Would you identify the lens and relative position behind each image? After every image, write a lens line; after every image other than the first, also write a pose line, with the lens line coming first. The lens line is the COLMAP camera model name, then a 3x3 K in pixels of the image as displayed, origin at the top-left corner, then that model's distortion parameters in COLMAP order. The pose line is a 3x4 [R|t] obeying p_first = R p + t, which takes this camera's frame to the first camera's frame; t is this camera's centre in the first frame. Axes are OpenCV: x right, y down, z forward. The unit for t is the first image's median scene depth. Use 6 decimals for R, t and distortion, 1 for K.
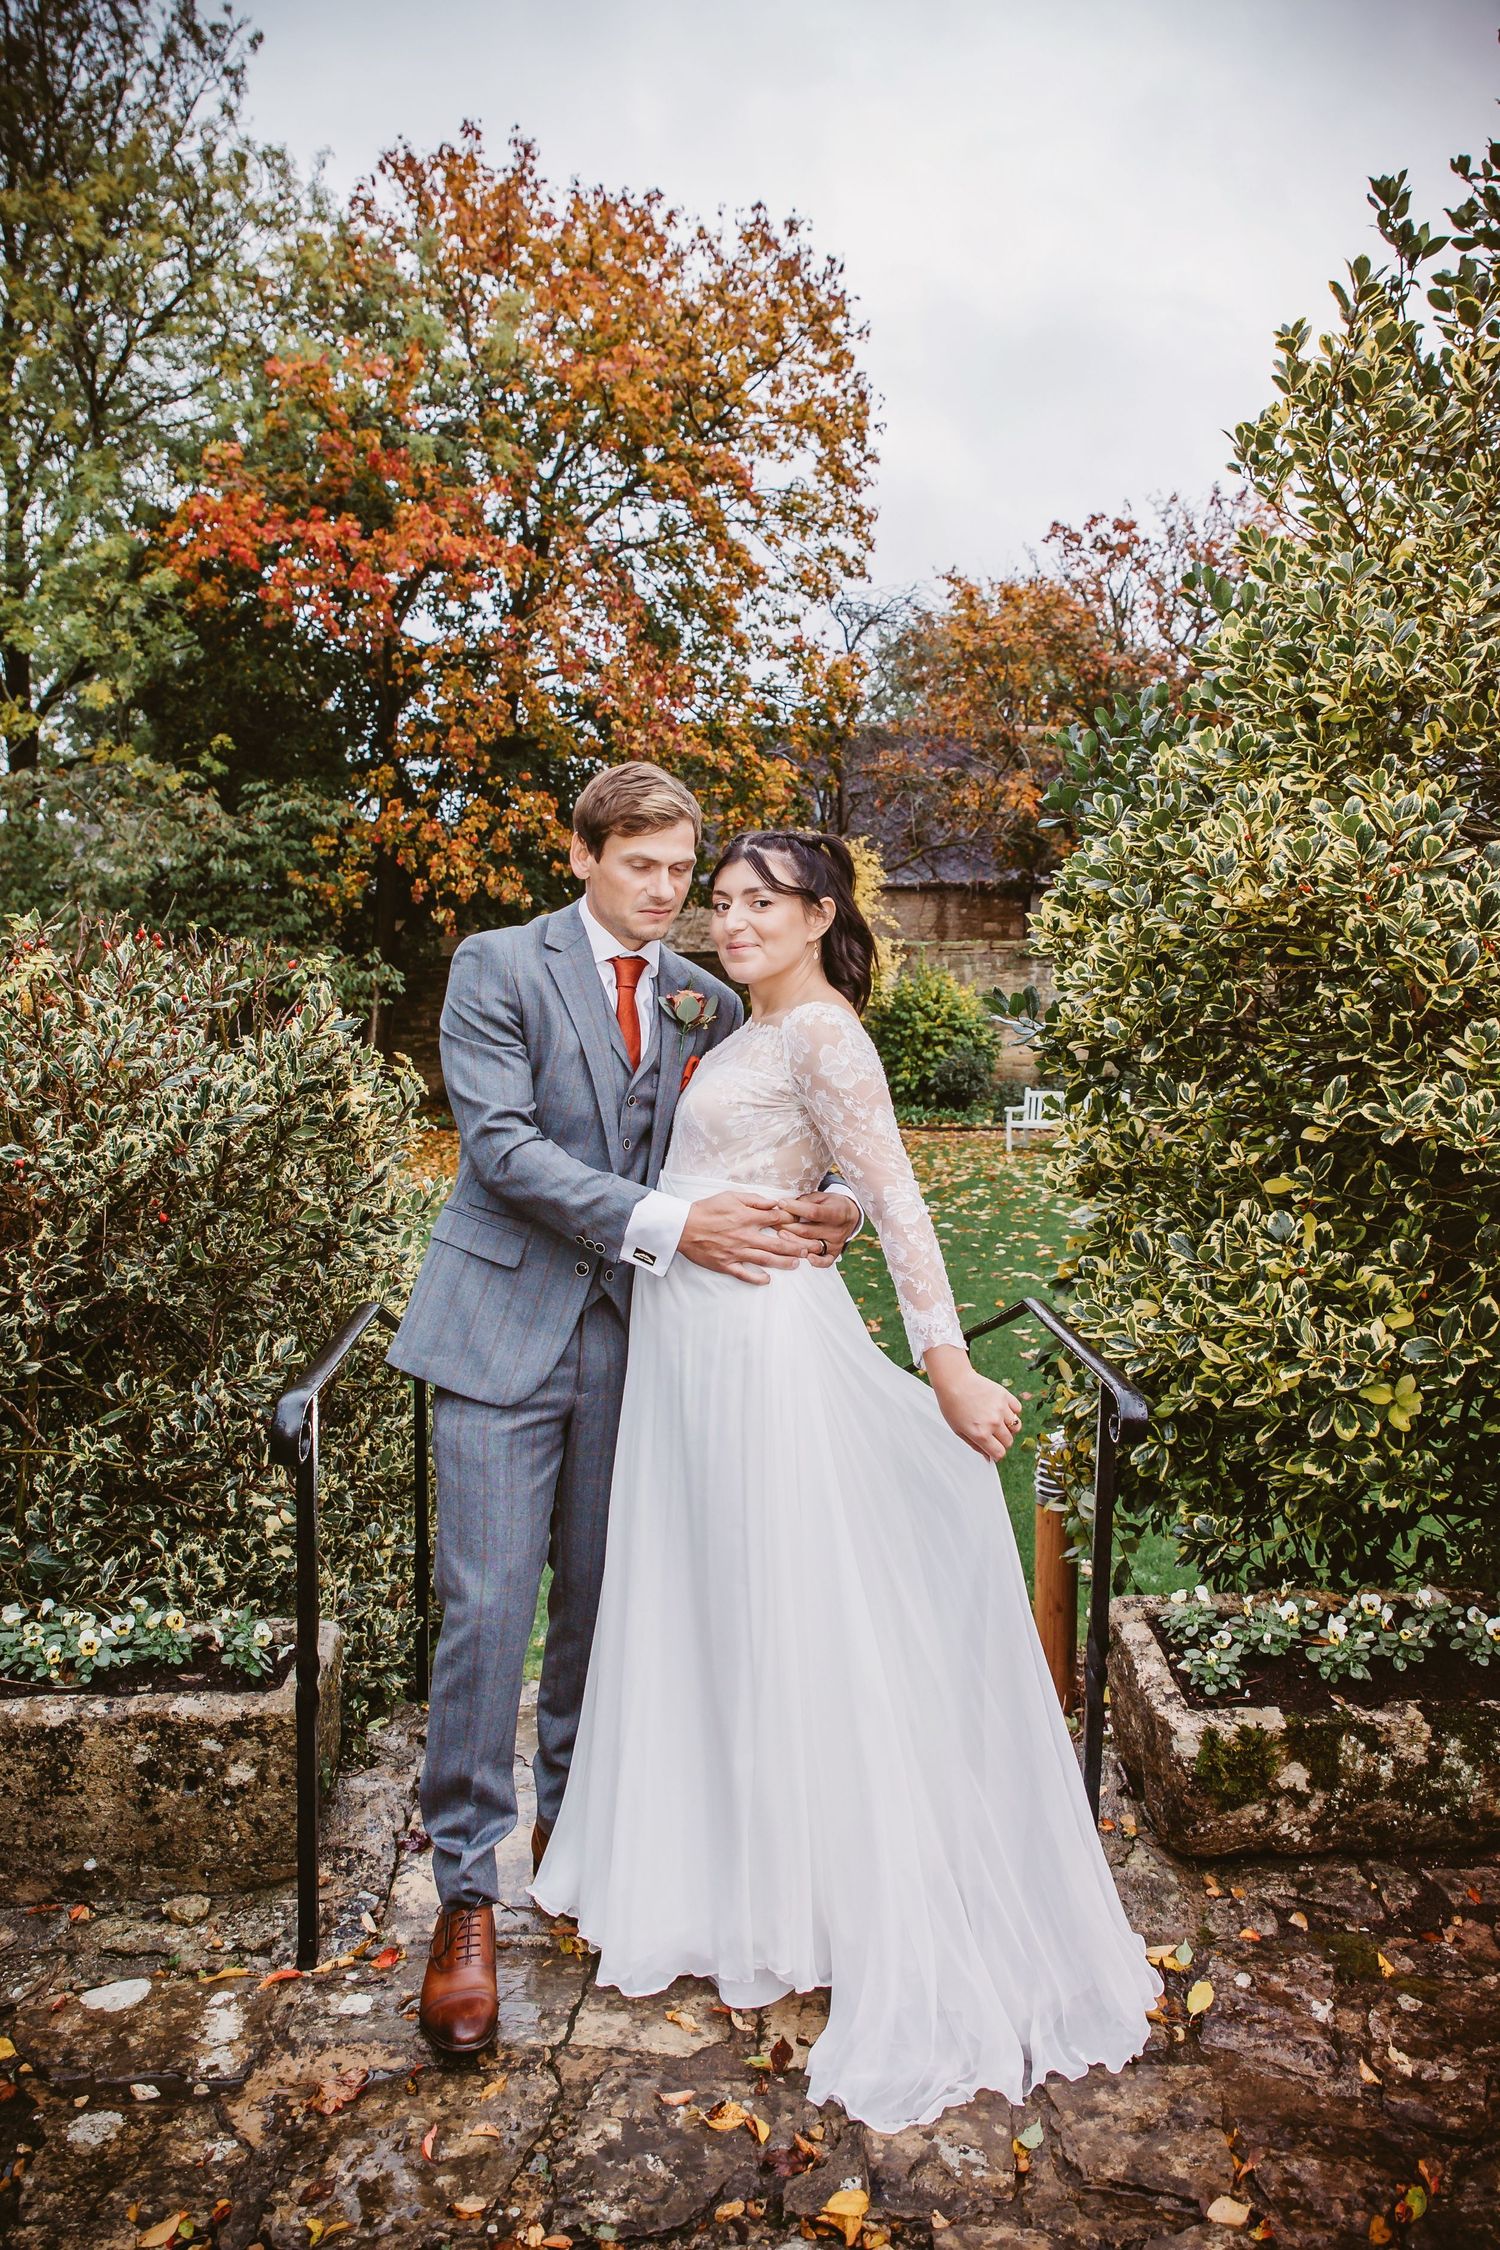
lens RADIAL K [[1968.5, 0, 778.1], [0, 1968.5, 1005.5], [0, 0, 1]] dist [0.004546, -0.009917]
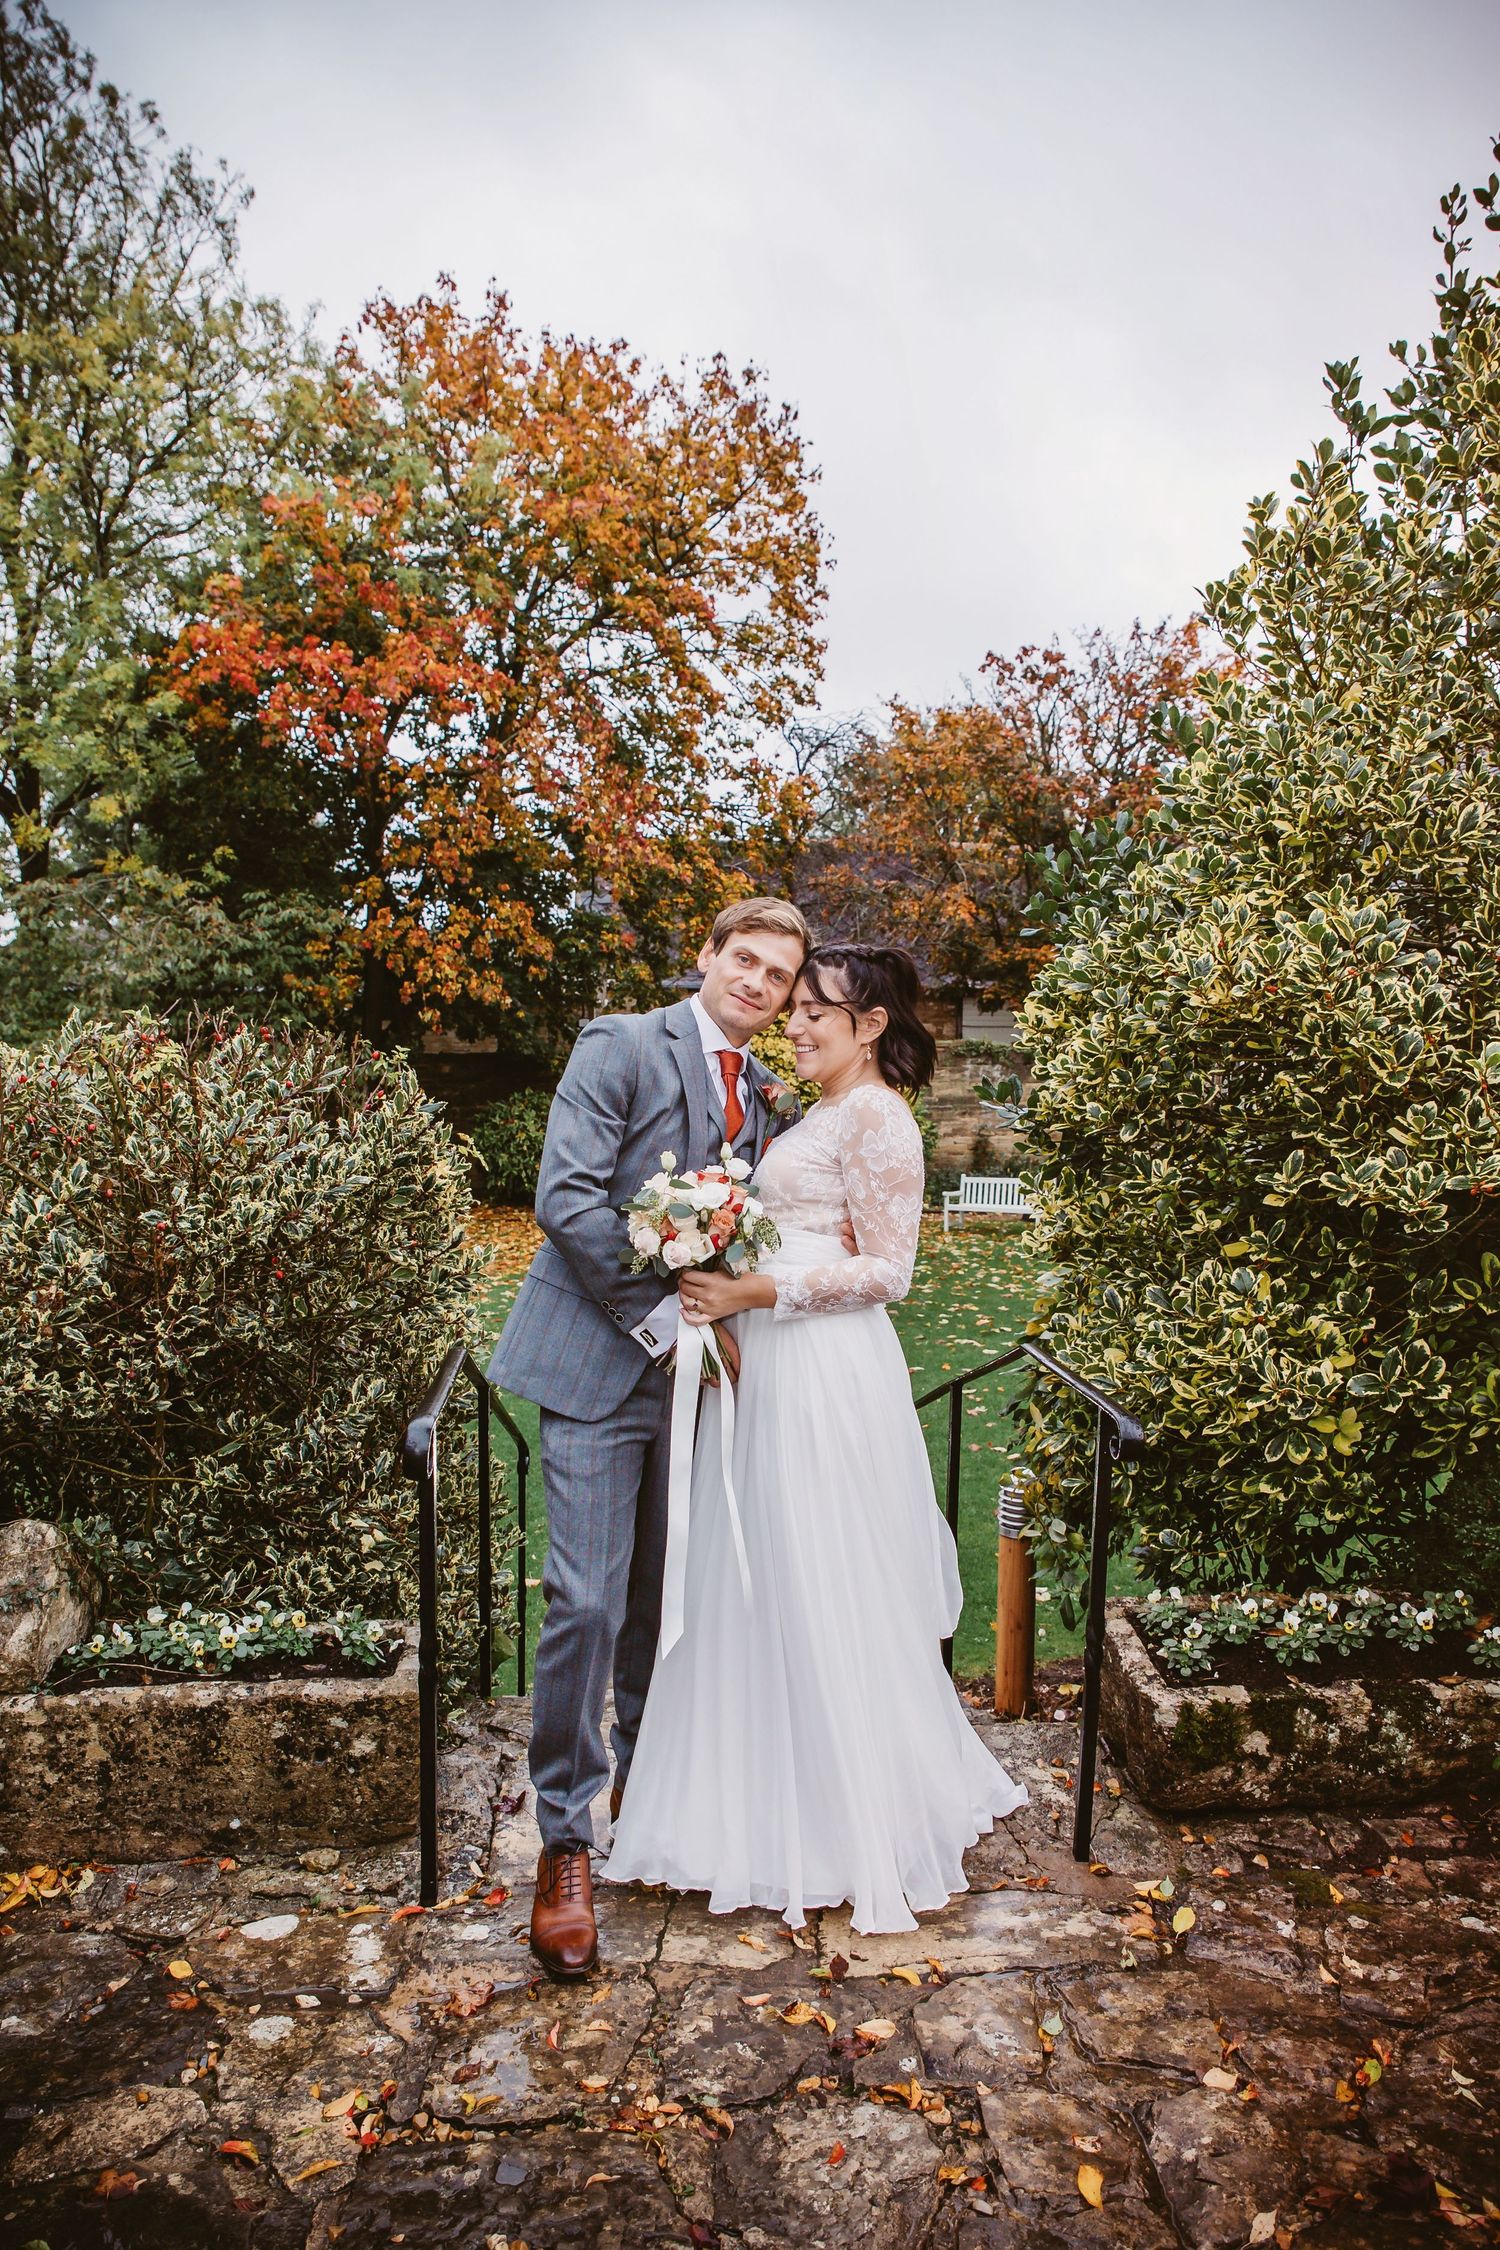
lens RADIAL K [[1829.7, 0, 759.3], [0, 1829.7, 1168.8], [0, 0, 1]] dist [-0.003751, 0.003971]
pose [[0.999673, 0.000484, 0.025575, -0.057272], [-0.001419, 0.999331, 0.036558, 0.006318], [-0.025540, -0.036583, 0.999004, -0.068035]]
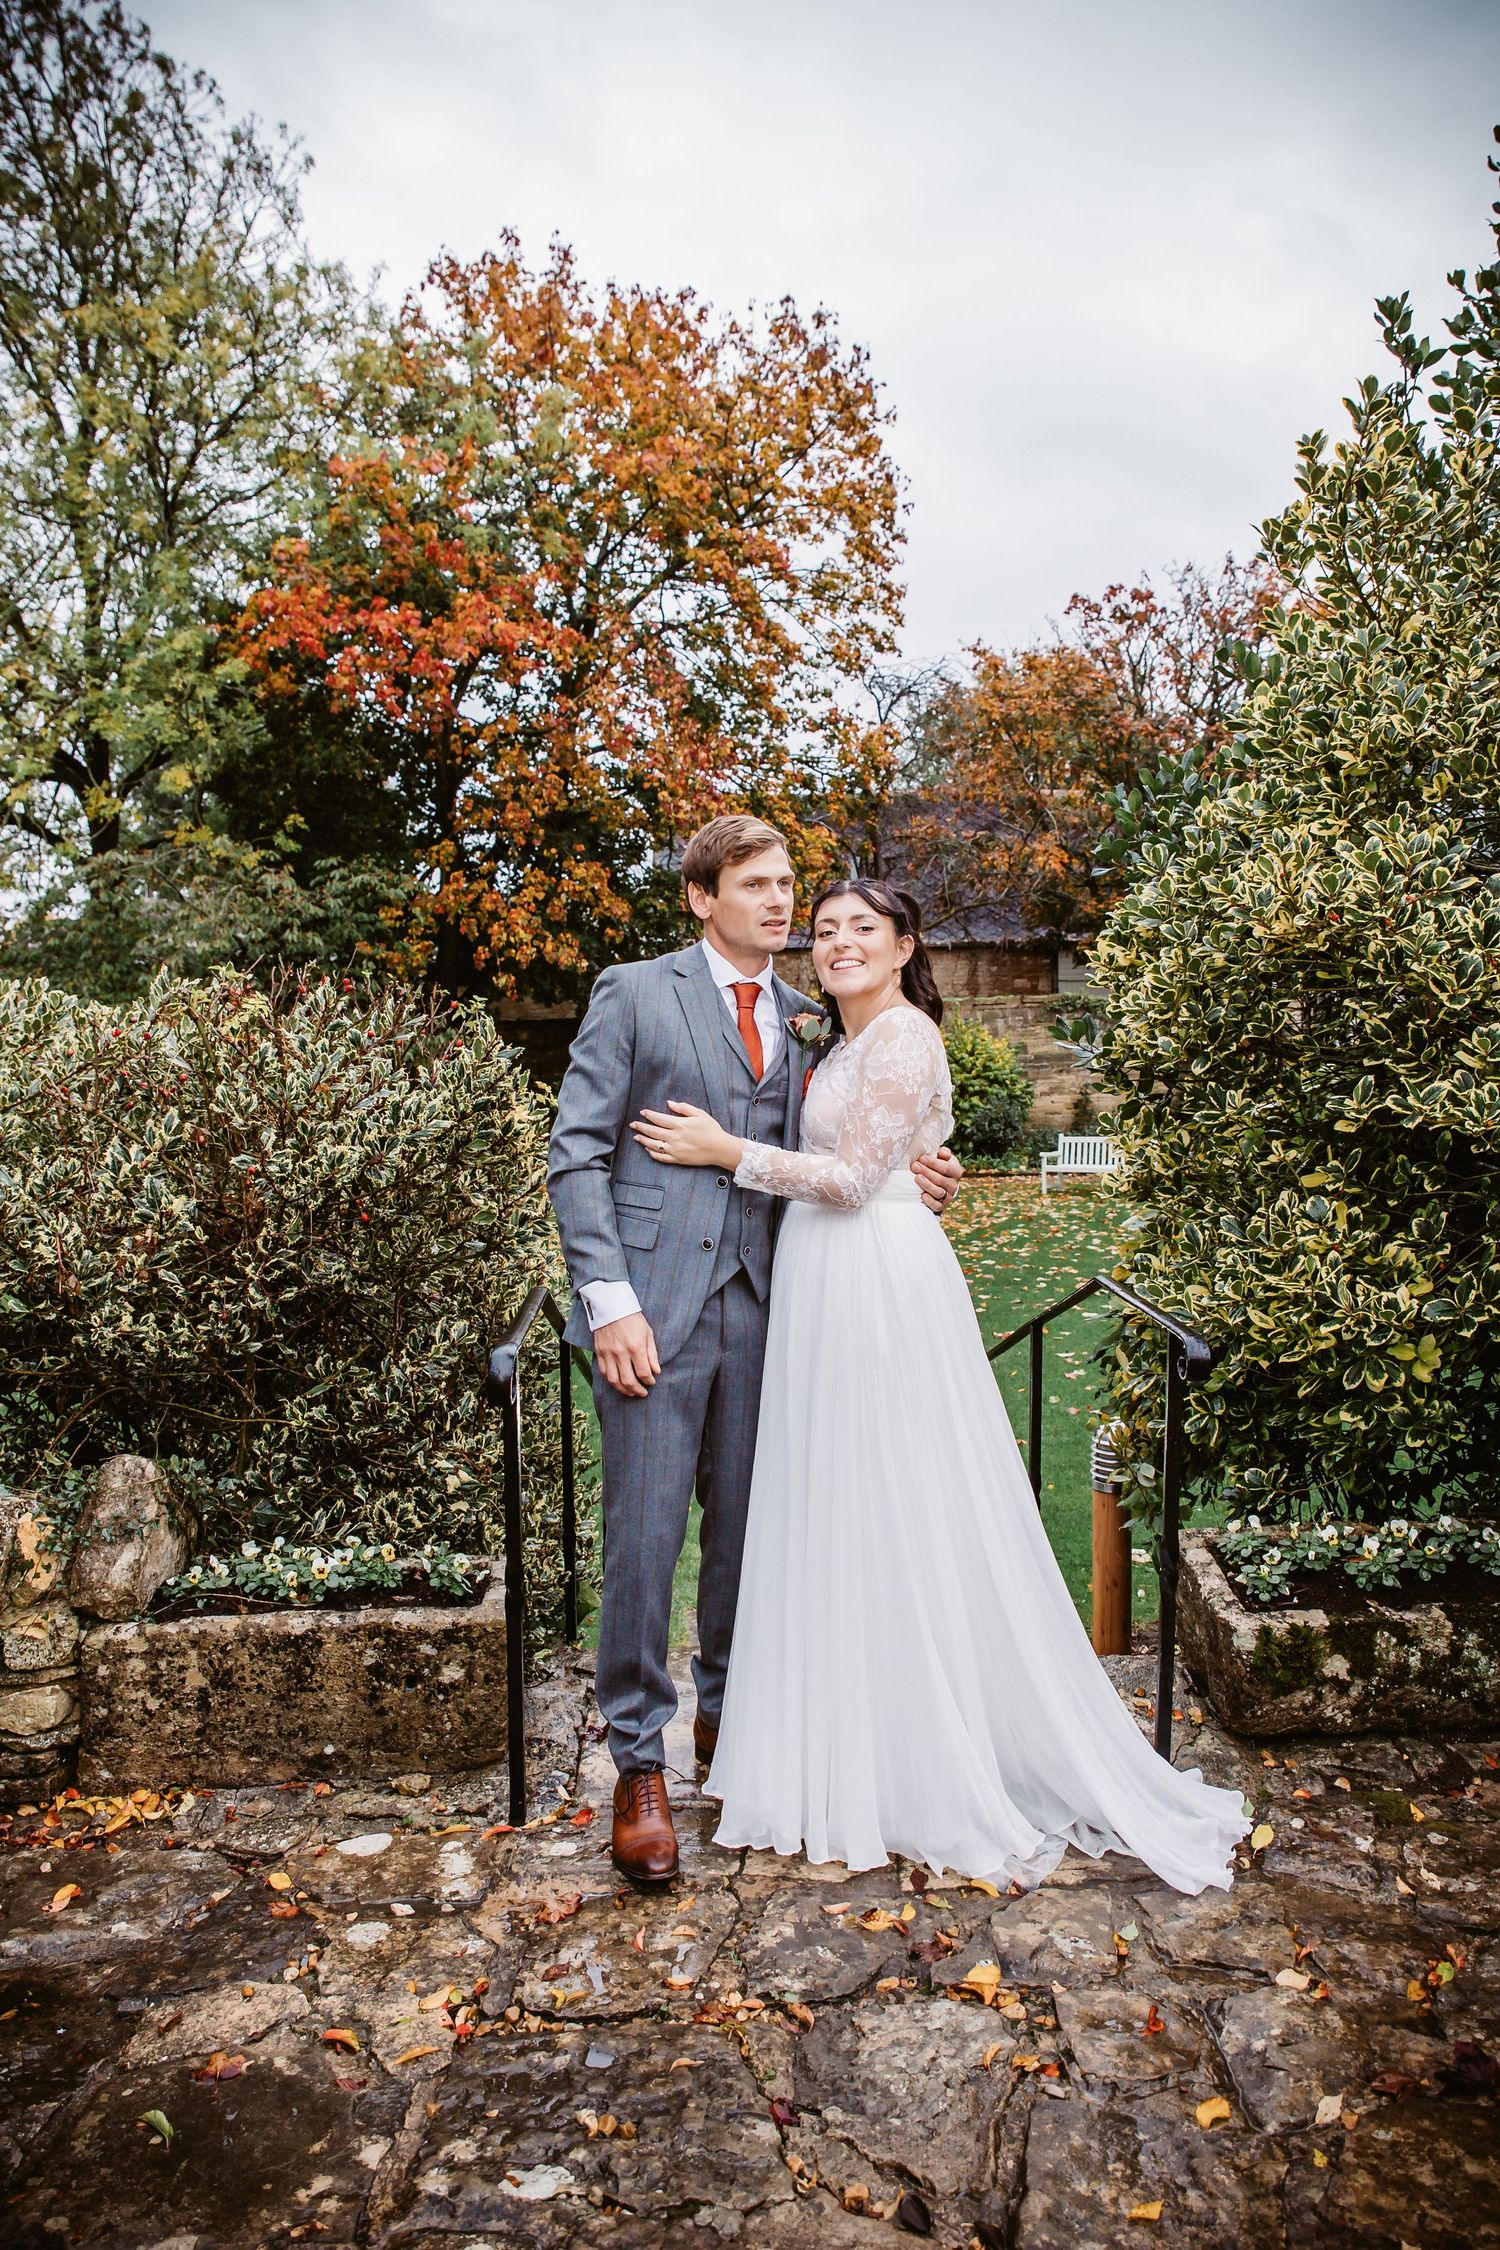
lens RADIAL K [[1931.1, 0, 759.3], [0, 1931.1, 1082.5], [0, 0, 1]] dist [-0.005626, 0.002689]
pose [[0.999575, -0.018829, -0.022255, -0.046244], [0.018956, 0.999805, 0.005519, 0.024211], [0.022147, -0.005938, 0.999737, -0.145558]]
